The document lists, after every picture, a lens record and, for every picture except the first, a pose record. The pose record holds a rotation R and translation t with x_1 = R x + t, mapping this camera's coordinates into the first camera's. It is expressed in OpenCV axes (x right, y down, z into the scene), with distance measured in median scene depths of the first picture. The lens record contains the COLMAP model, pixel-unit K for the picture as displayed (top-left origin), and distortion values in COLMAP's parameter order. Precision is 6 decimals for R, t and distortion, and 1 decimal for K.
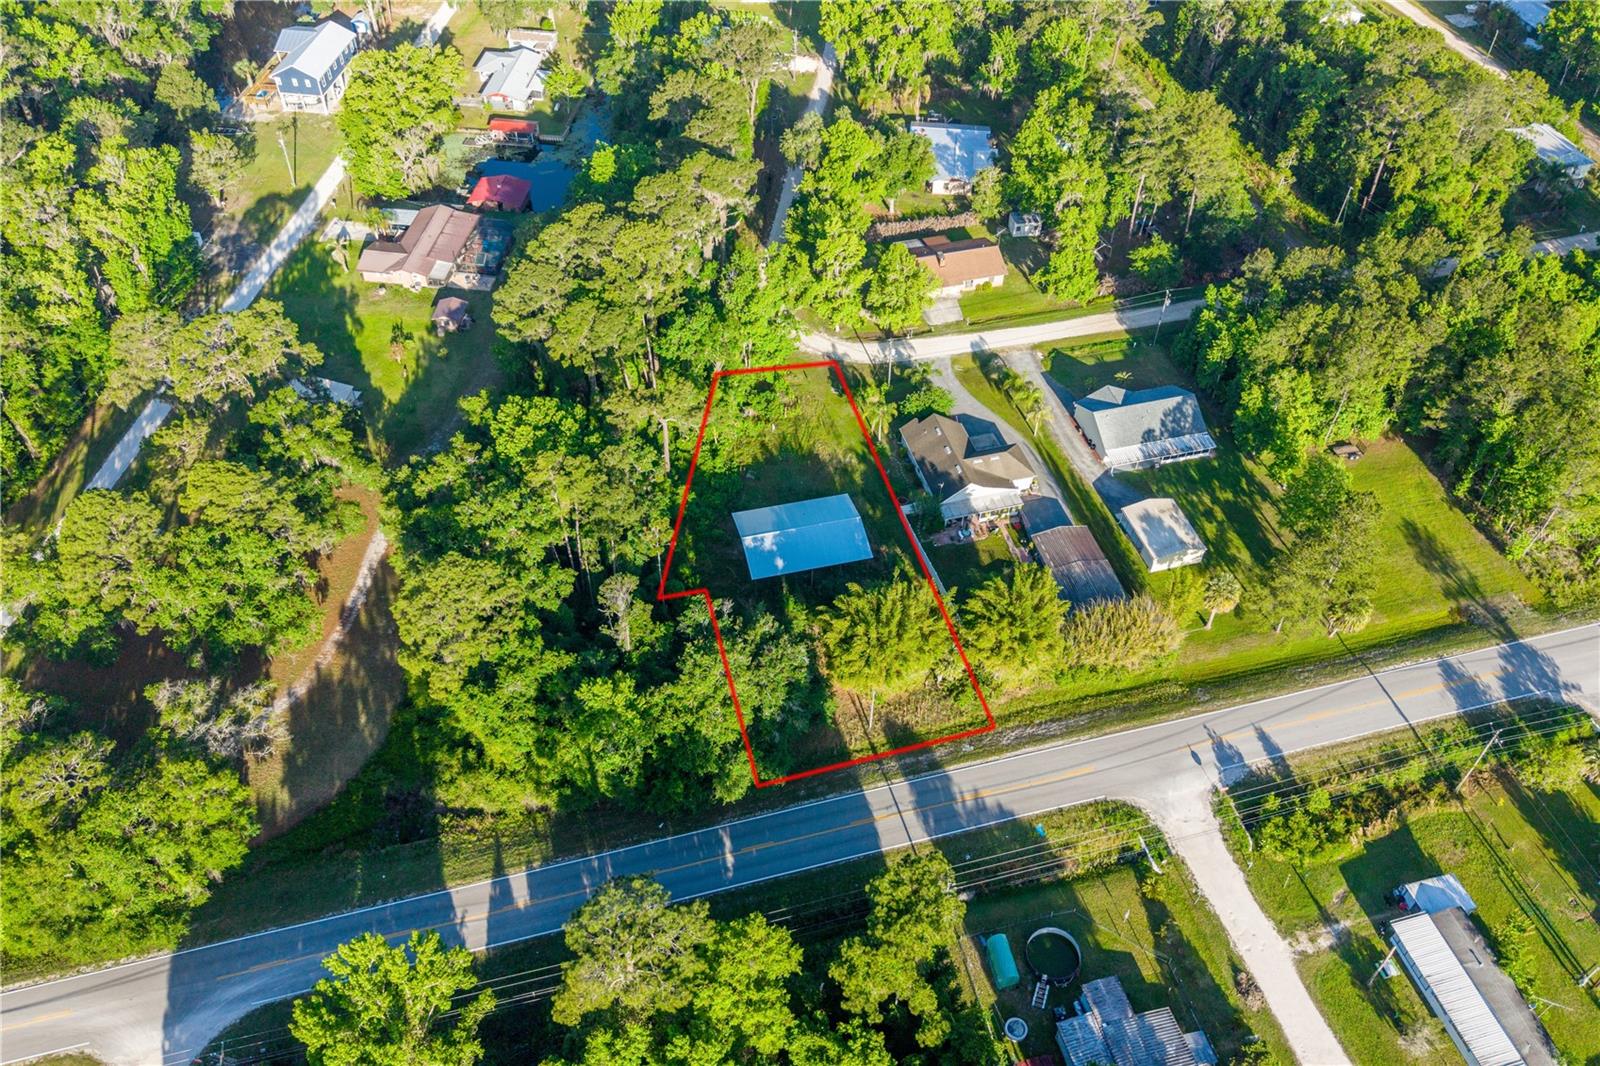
lens RADIAL K [[1274.5, 0, 799.5], [0, 1274.5, 549.0], [0, 0, 1]] dist [0.004327, -0.006468]
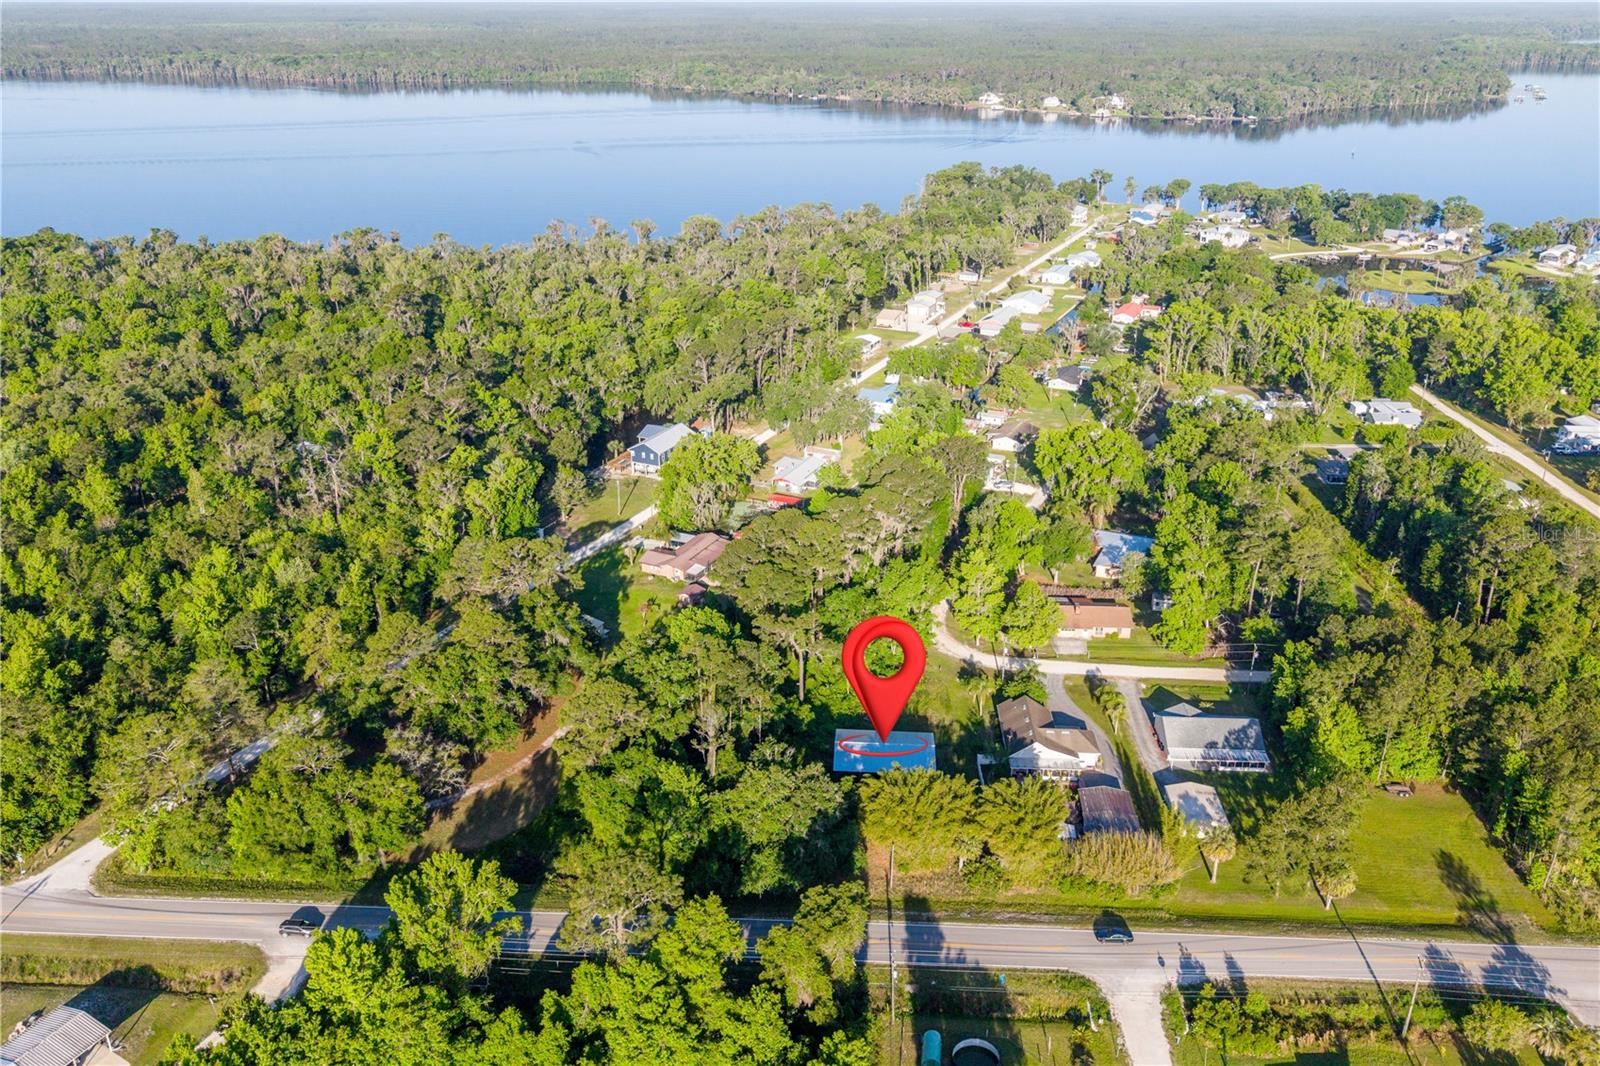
lens RADIAL K [[1273.5, 0, 795.3], [0, 1273.5, 531.7], [0, 0, 1]] dist [0.012393, -0.008263]
pose [[0.949778, 0.113836, -0.291483, 0.232063], [-0.222364, 0.900909, -0.372716, 0.252413], [0.220171, 0.418813, 0.880977, -0.183304]]
